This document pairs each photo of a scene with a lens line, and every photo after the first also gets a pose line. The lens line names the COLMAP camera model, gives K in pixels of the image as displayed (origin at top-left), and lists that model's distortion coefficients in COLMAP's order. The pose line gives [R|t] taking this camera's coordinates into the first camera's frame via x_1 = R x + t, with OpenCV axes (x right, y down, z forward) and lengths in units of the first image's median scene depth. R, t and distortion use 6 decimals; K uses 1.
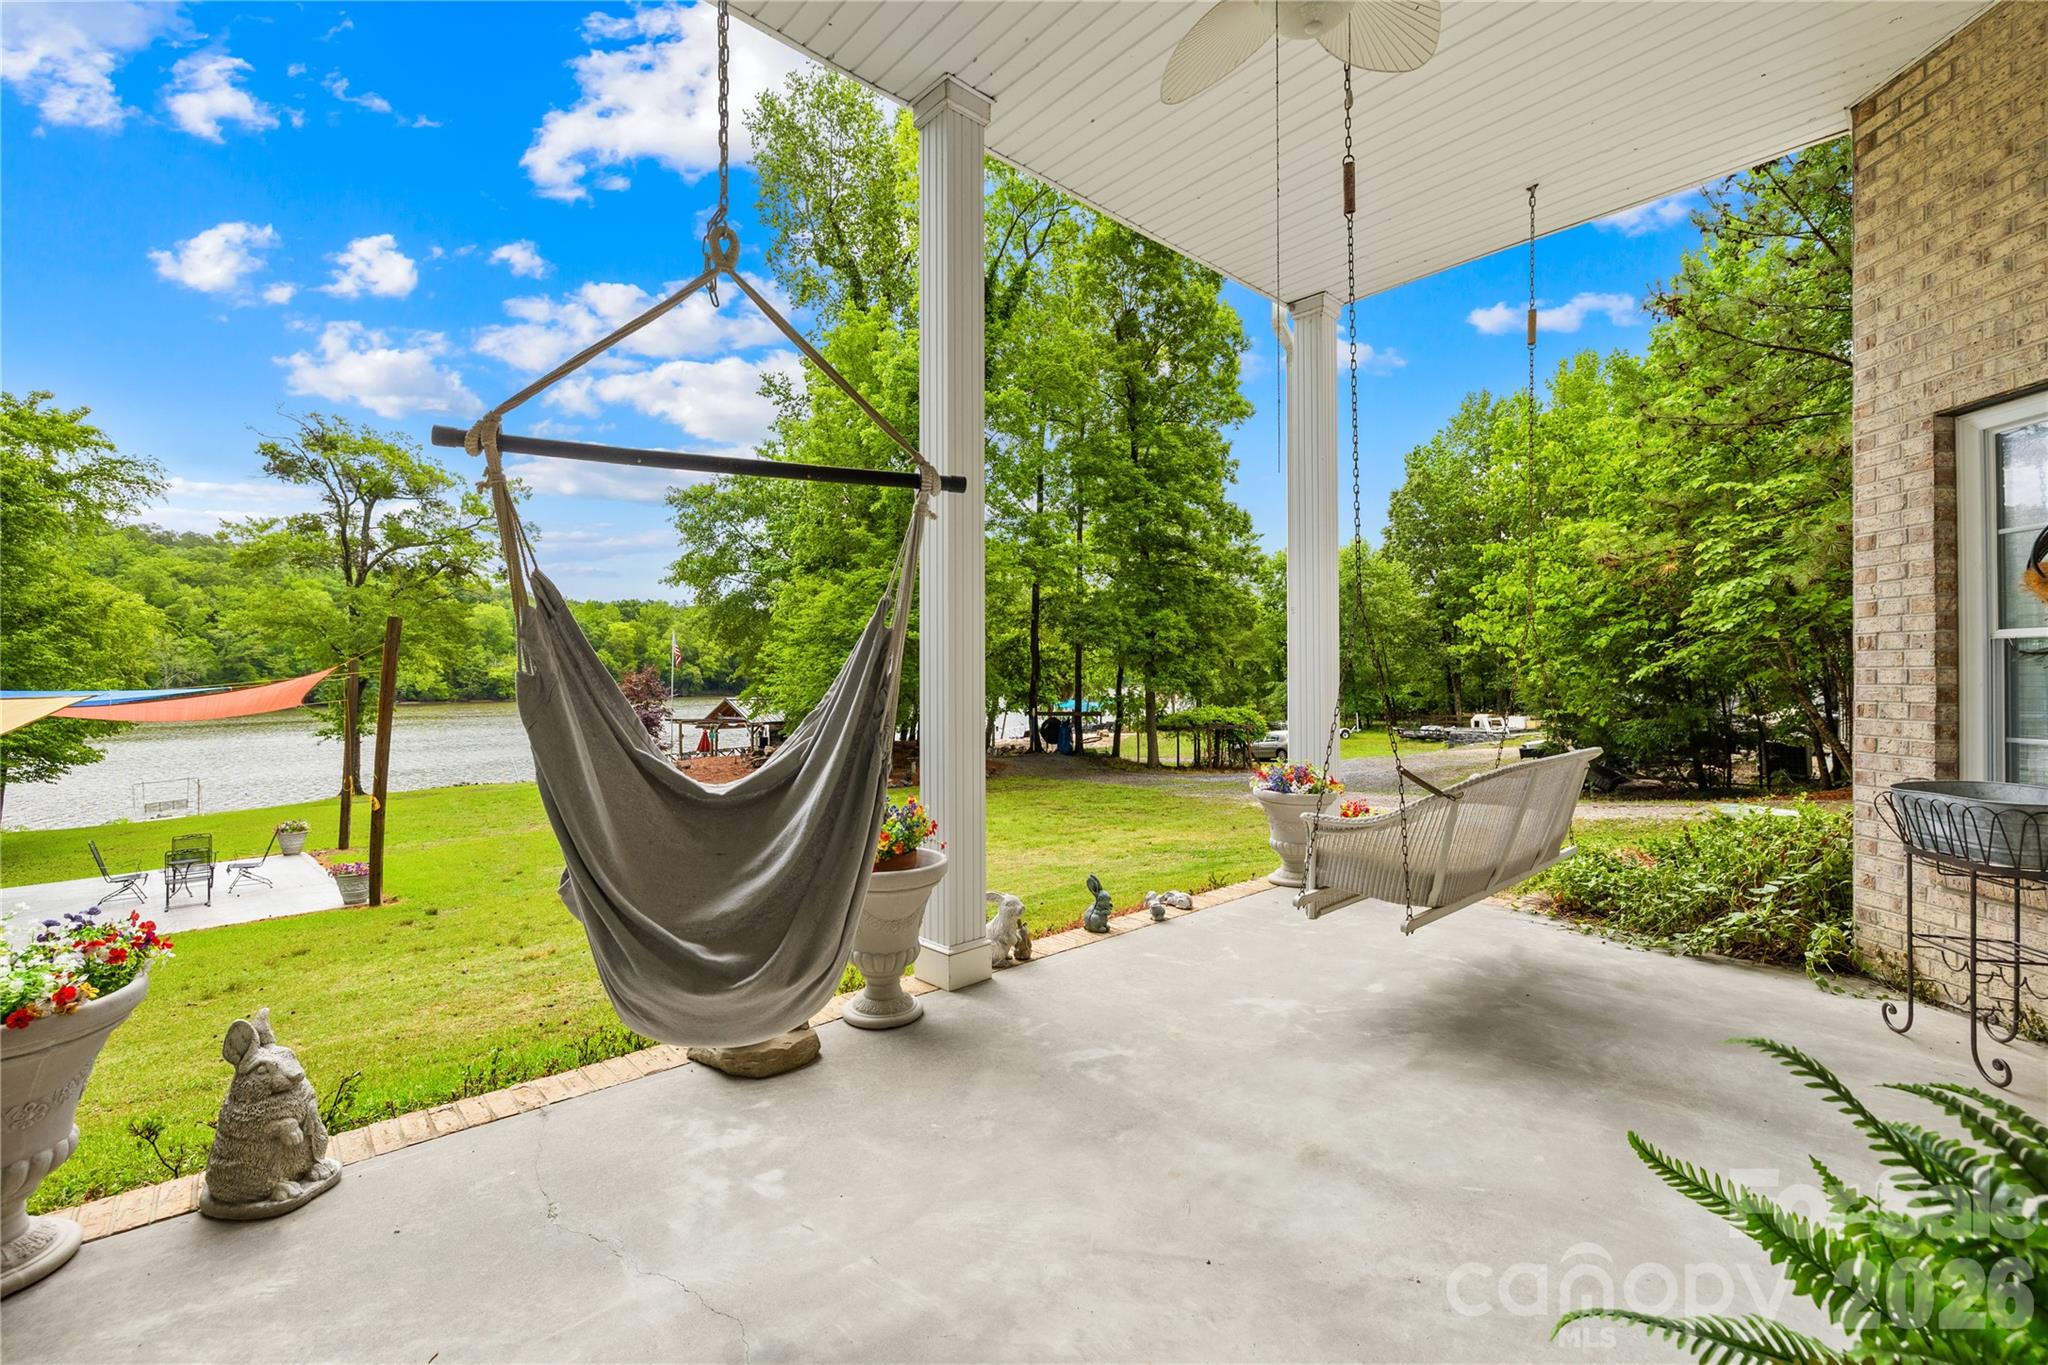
lens RADIAL K [[877.6, 0, 1009.0], [0, 877.6, 669.3], [0, 0, 1]] dist [0.000683, 0.000687]
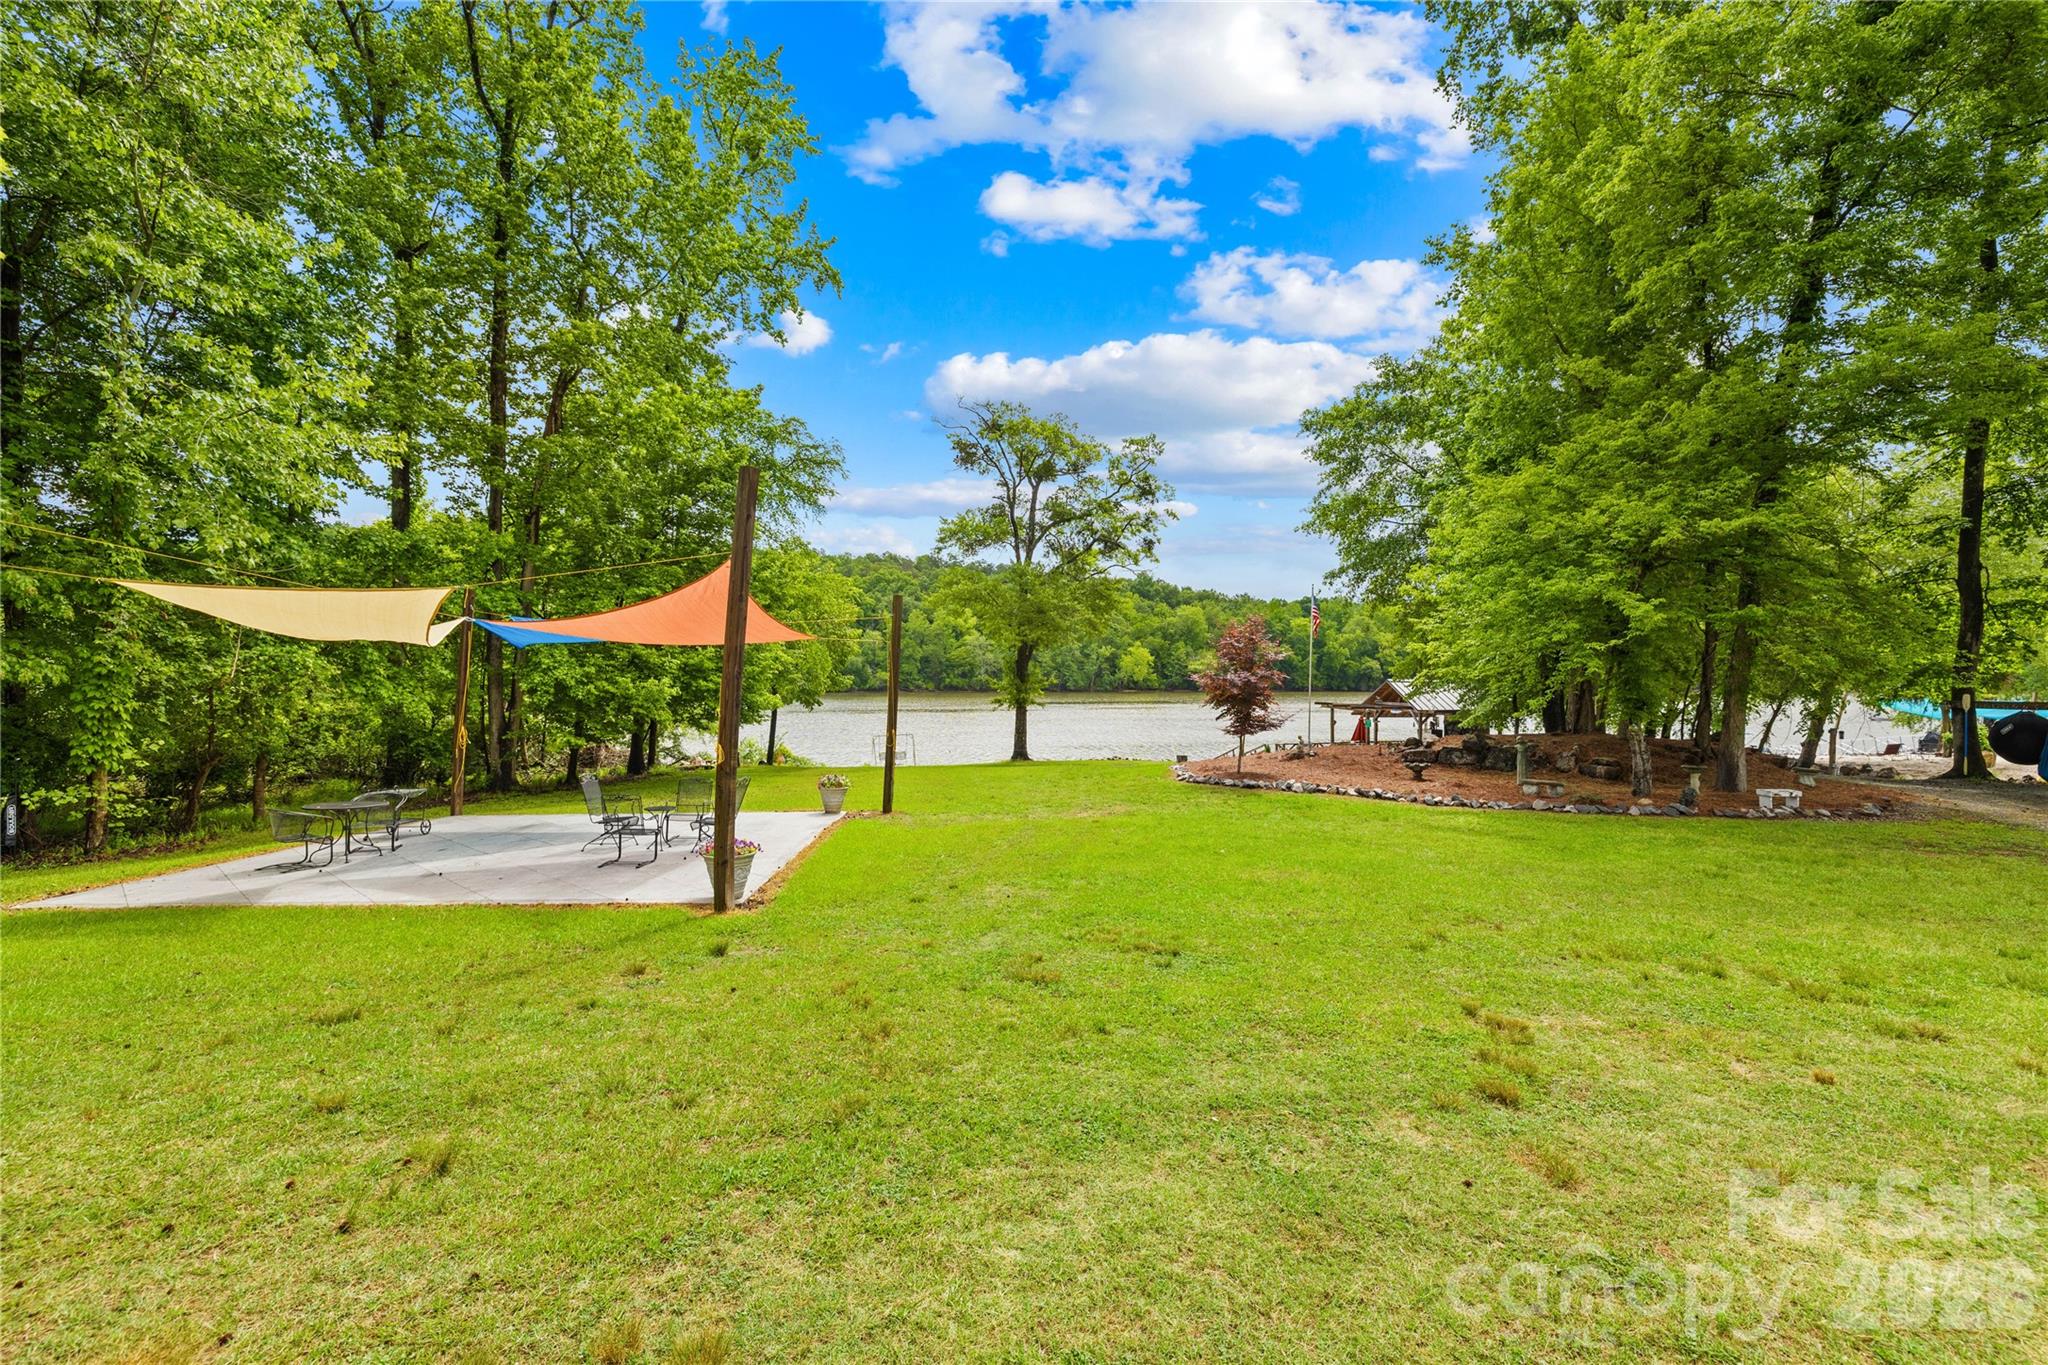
lens RADIAL K [[877.6, 0, 1005.8], [0, 877.6, 678.7], [0, 0, 1]] dist [0.000683, 0.000687]
pose [[0.736551, 0.014230, -0.676232, -0.037260], [-0.003303, 0.999842, 0.017443, 0.024725], [0.676374, -0.010614, 0.736482, 0.195757]]
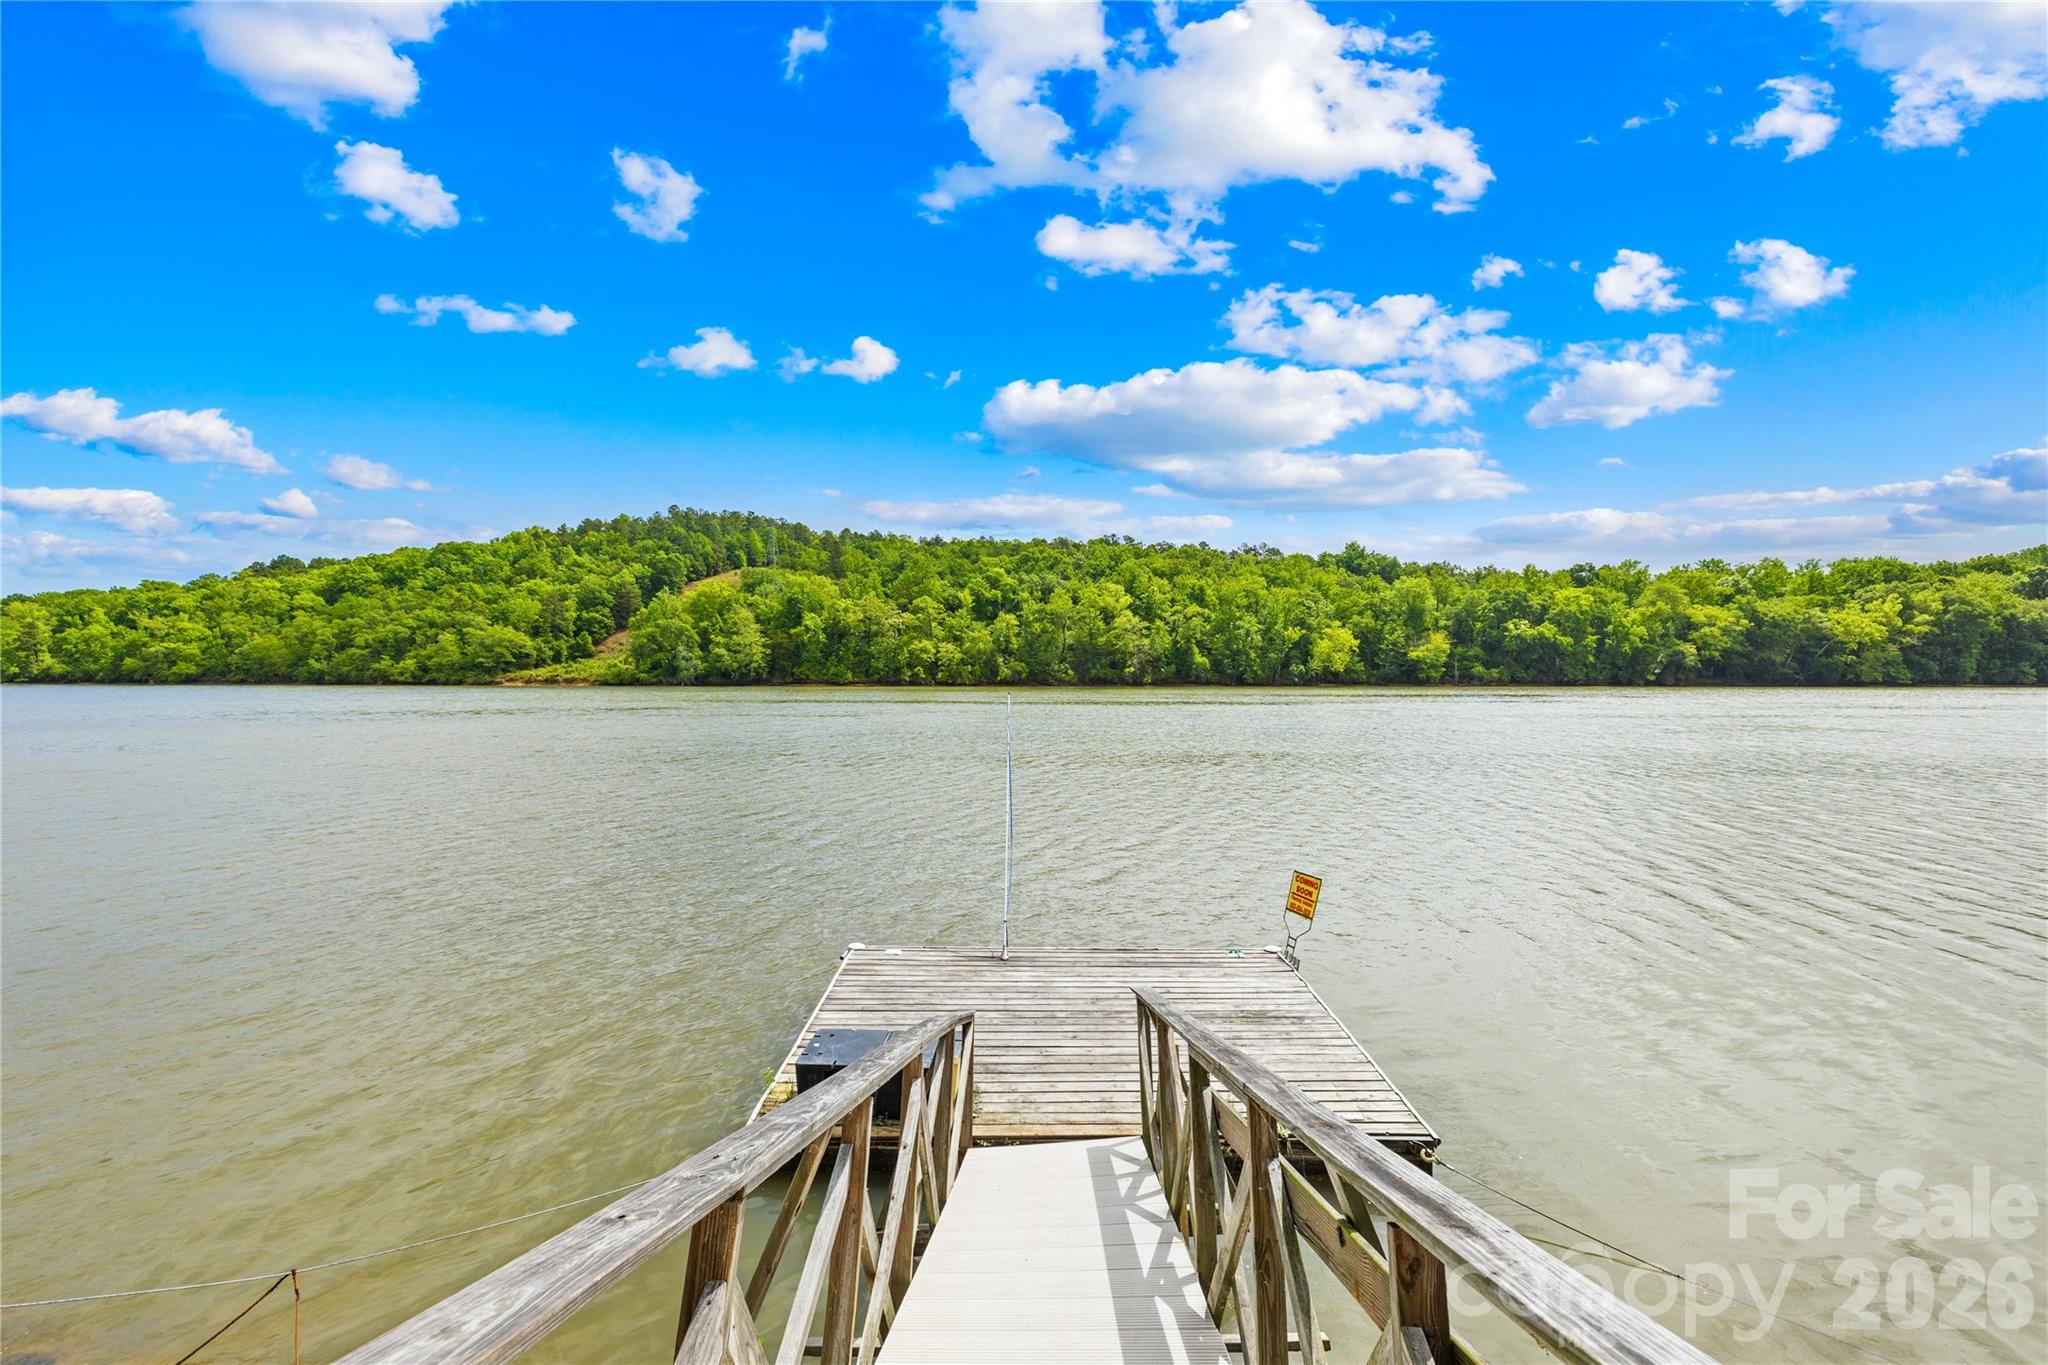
lens RADIAL K [[877.6, 0, 998.0], [0, 877.6, 672.9], [0, 0, 1]] dist [0.000683, 0.000687]
pose [[0.551693, 0.010060, -0.833986, -1.616479], [0.002121, 0.999907, 0.013465, 0.209158], [0.834044, -0.009198, 0.551621, 3.251177]]
